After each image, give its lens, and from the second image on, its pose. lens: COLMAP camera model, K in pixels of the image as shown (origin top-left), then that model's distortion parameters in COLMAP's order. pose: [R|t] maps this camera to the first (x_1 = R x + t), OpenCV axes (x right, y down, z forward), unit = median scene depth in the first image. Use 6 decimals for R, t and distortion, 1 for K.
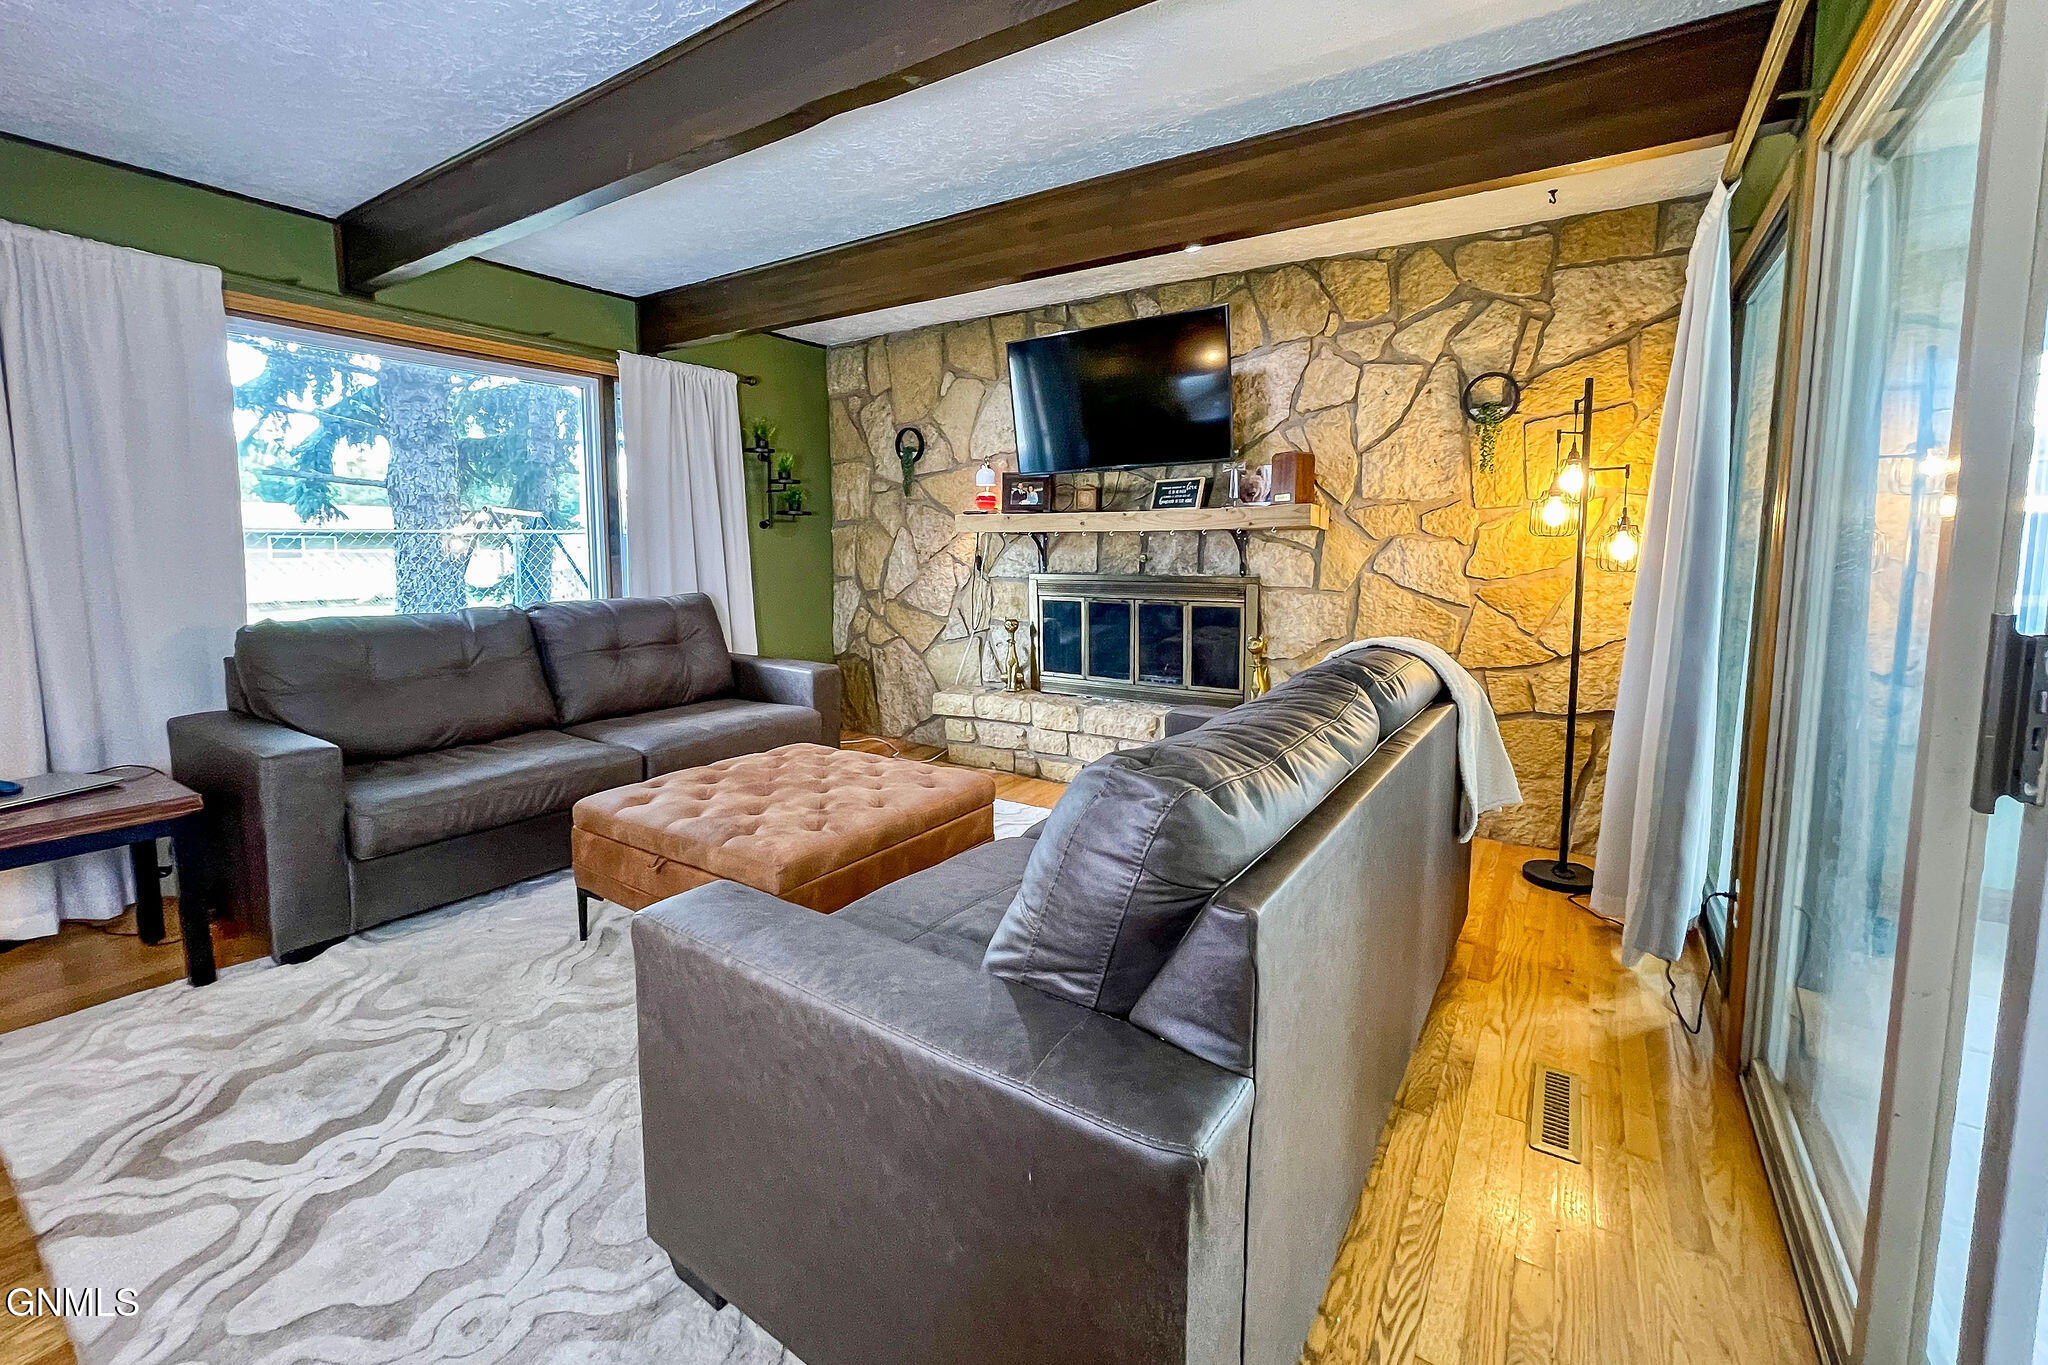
lens RADIAL K [[829.5, 0, 1032.2], [0, 829.5, 636.4], [0, 0, 1]] dist [-0.005355, 0.000126]
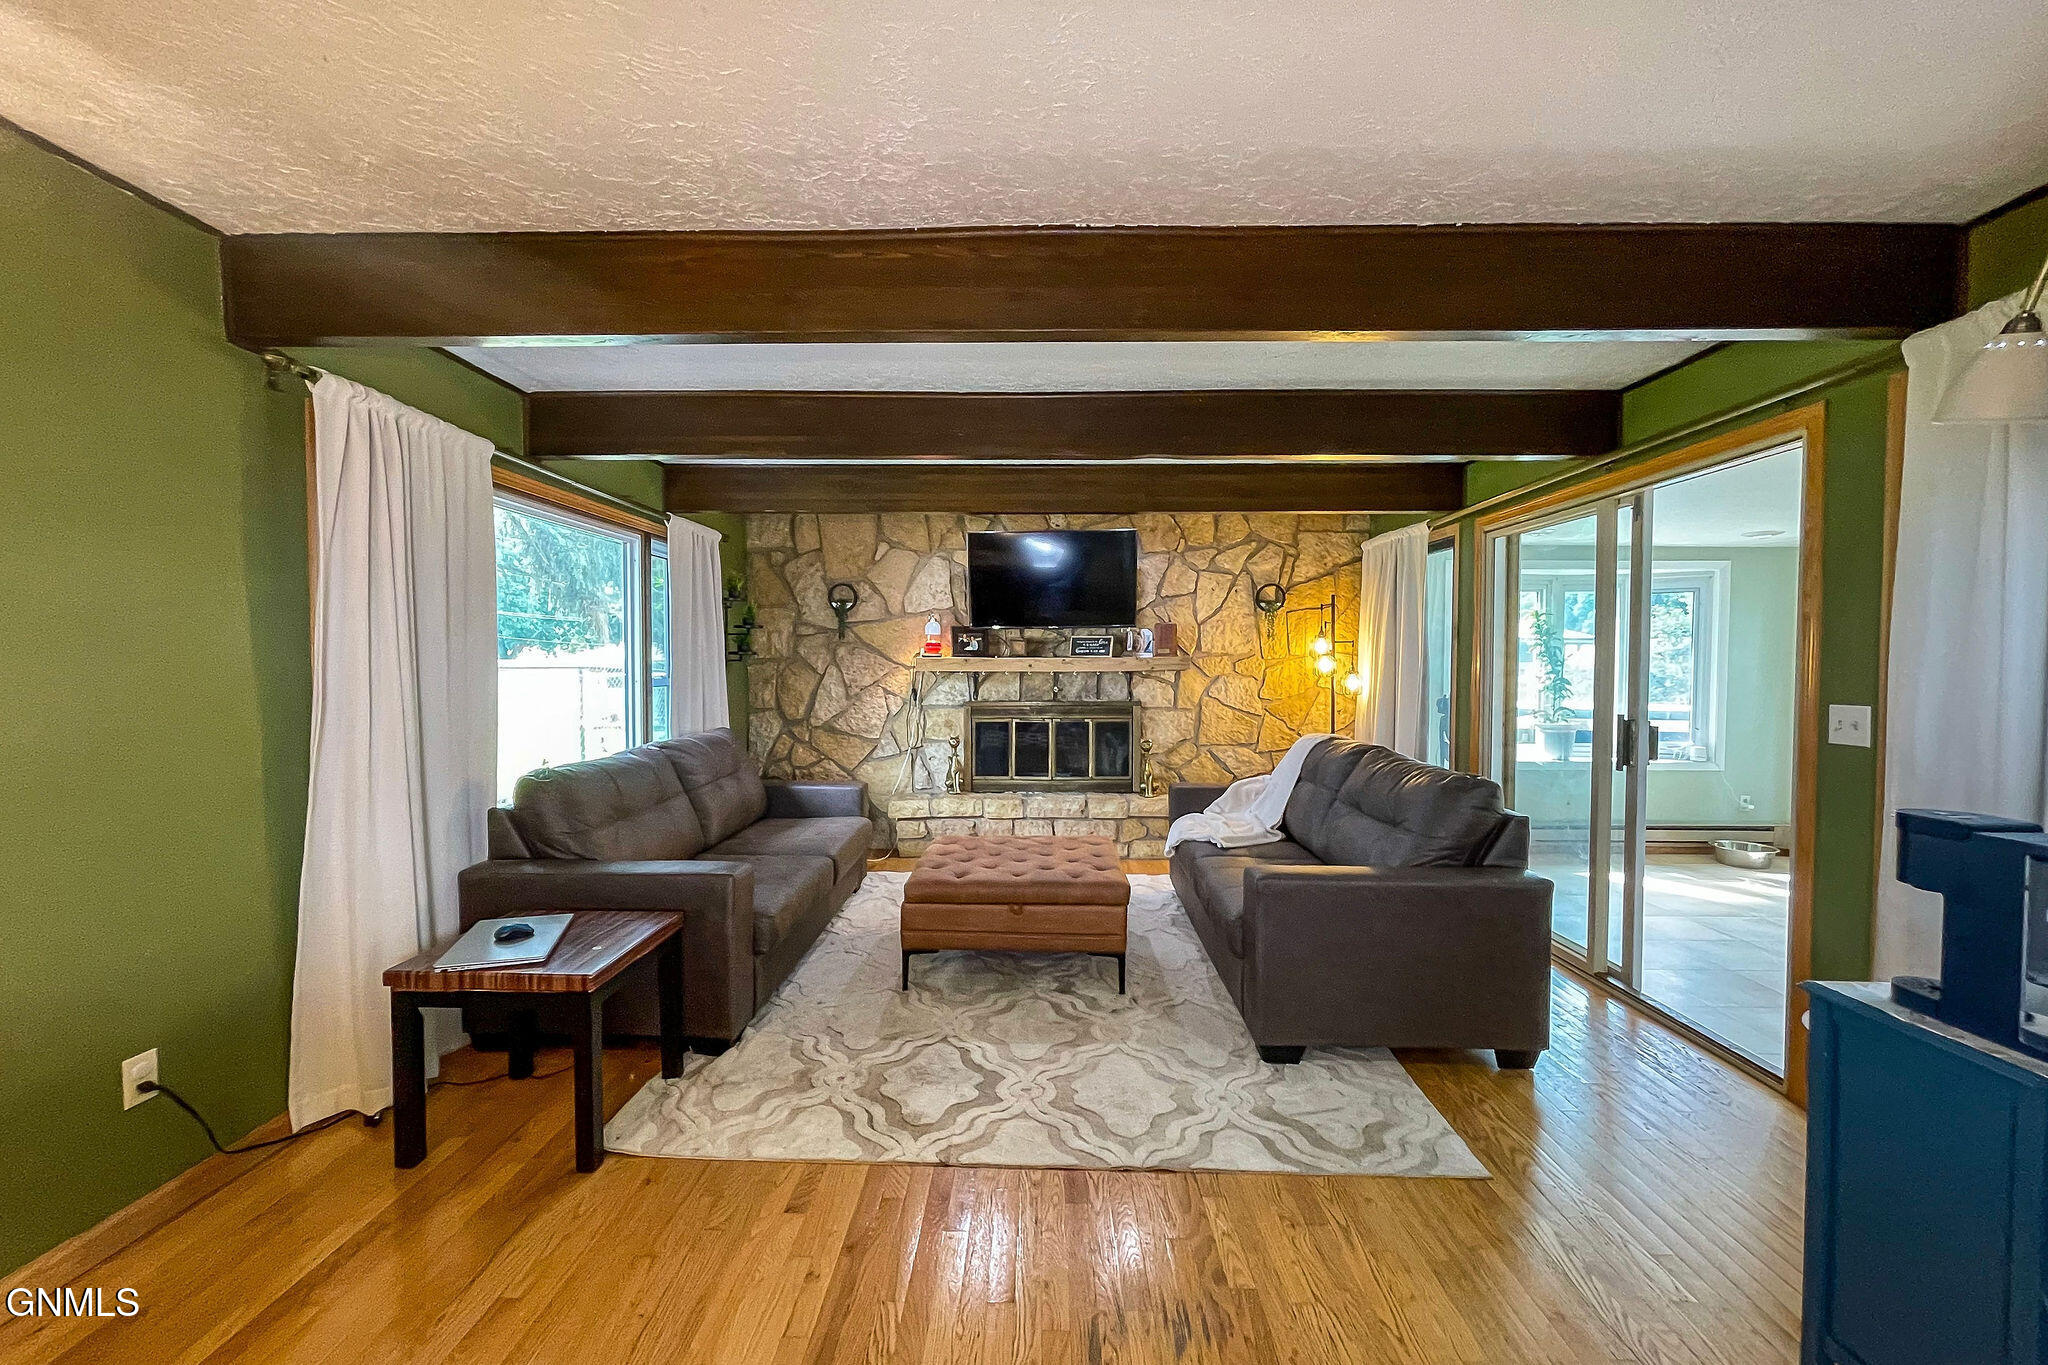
lens RADIAL K [[795.4, 0, 1028.1], [0, 795.4, 697.3], [0, 0, 1]] dist [-0.001474, -0.000163]
pose [[0.858603, -0.023884, 0.512084, -0.669894], [0.056341, 0.997259, -0.047953, -0.020659], [-0.509535, 0.070024, 0.857596, -0.155436]]
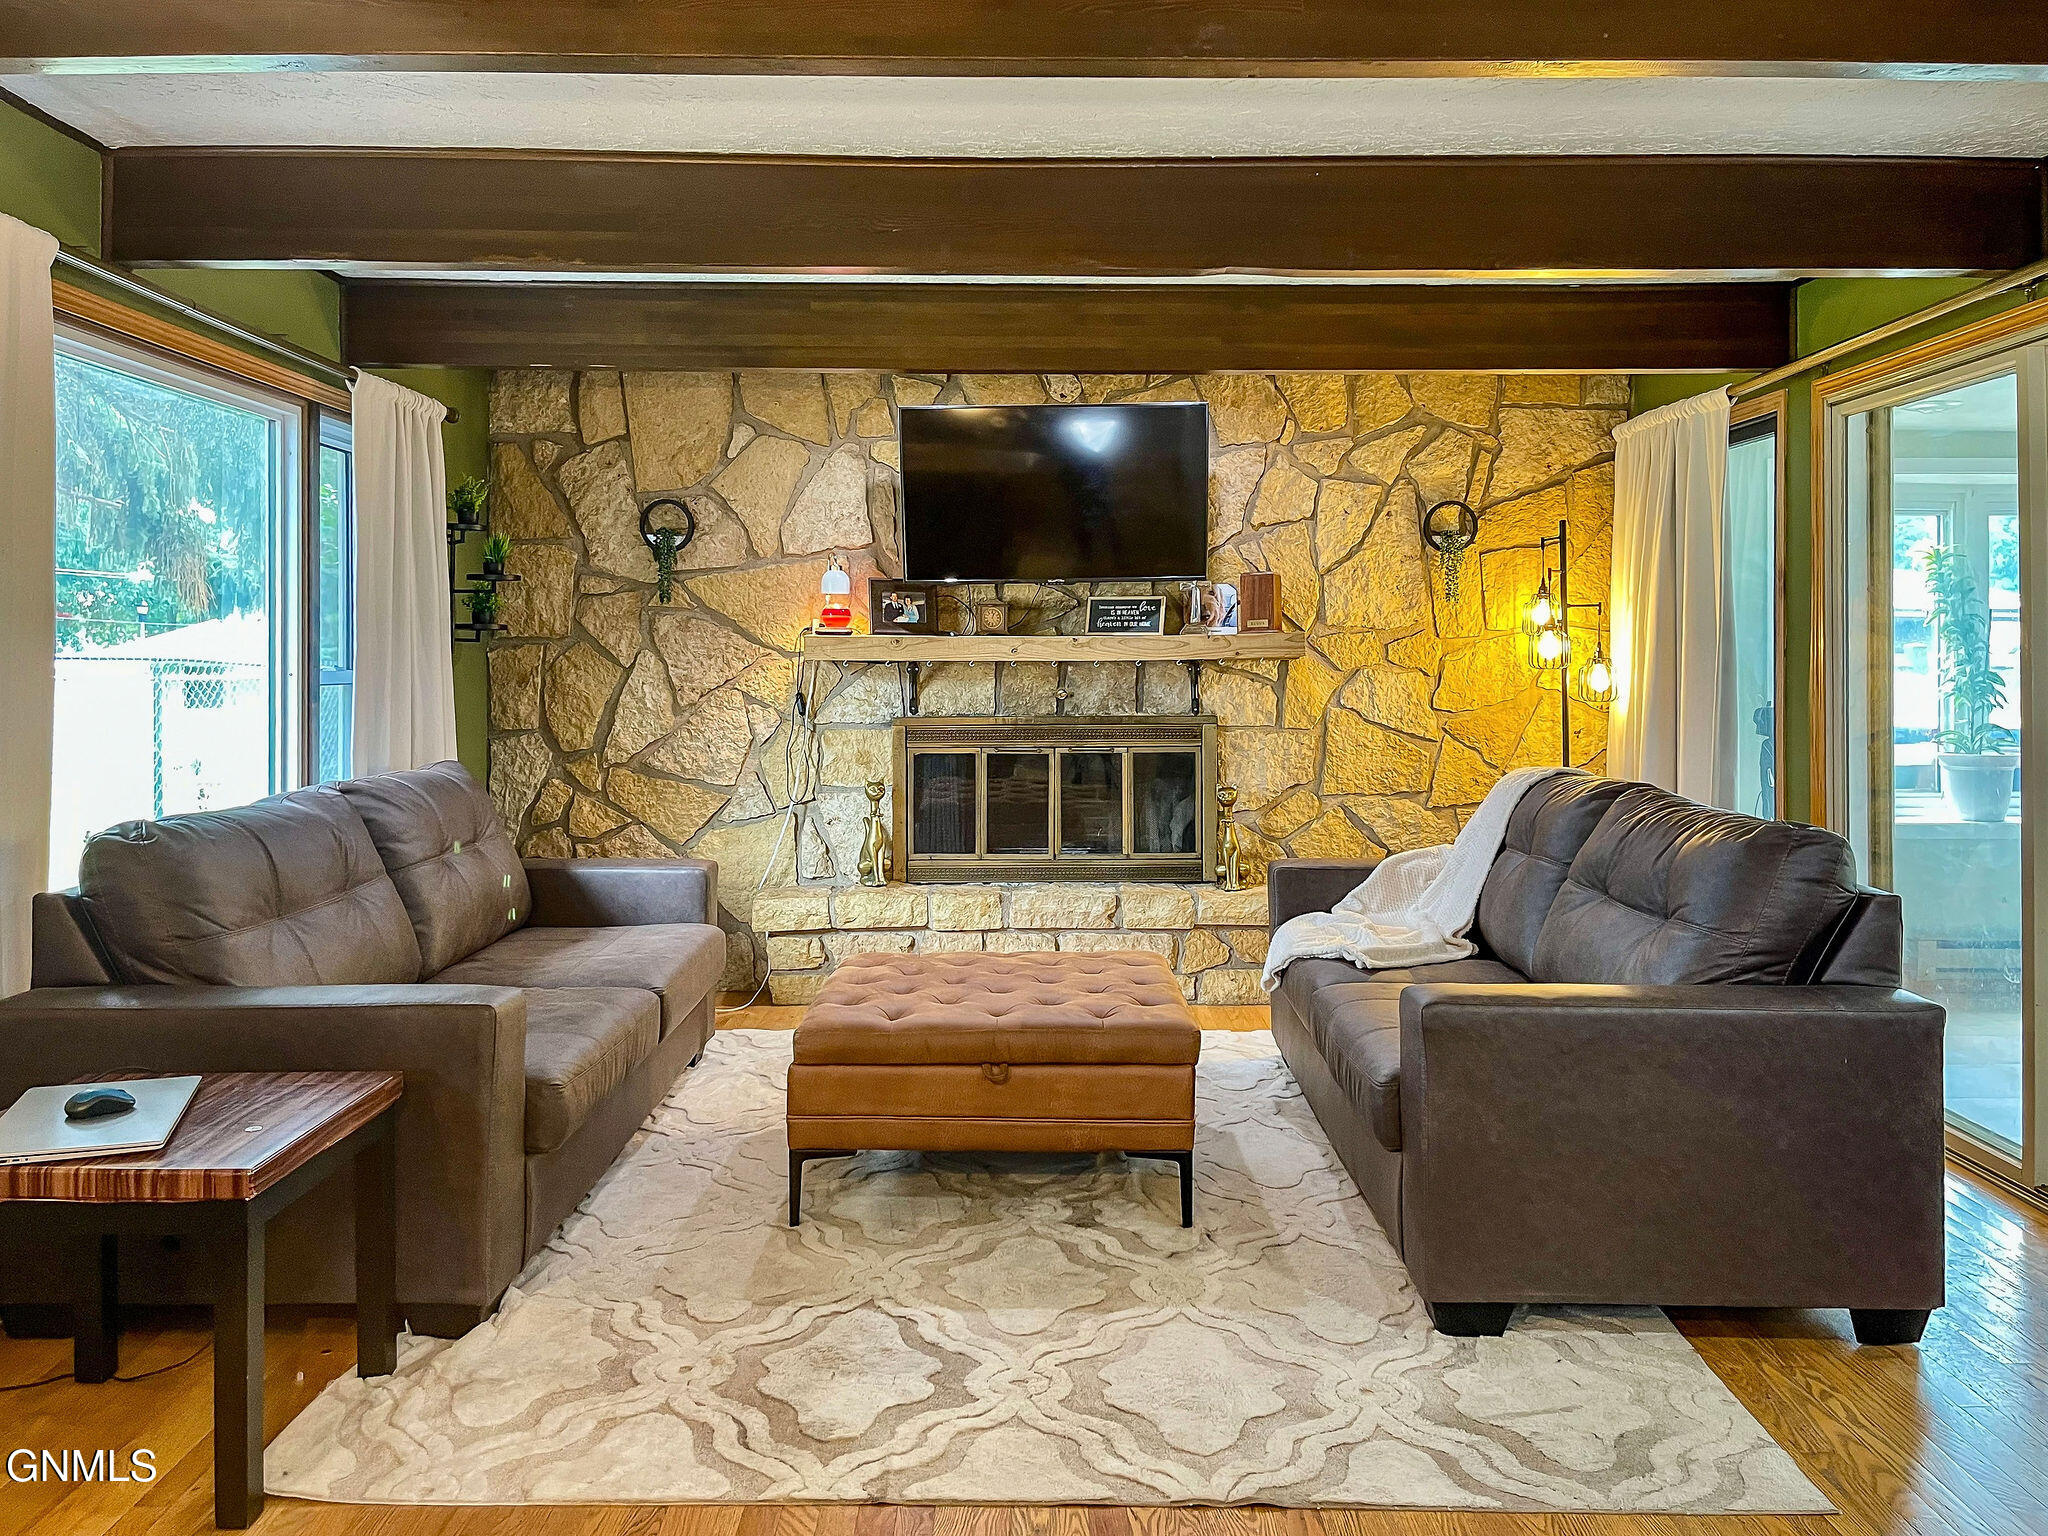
lens RADIAL K [[1521.6, 0, 1037.8], [0, 1521.6, 672.3], [0, 0, 1]] dist [0.050468, -0.008856]
pose [[0.845832, -0.005740, 0.533419, -0.713274], [0.059398, 0.994737, -0.083483, 0.003102], [-0.530133, 0.102296, 0.841721, -0.206902]]
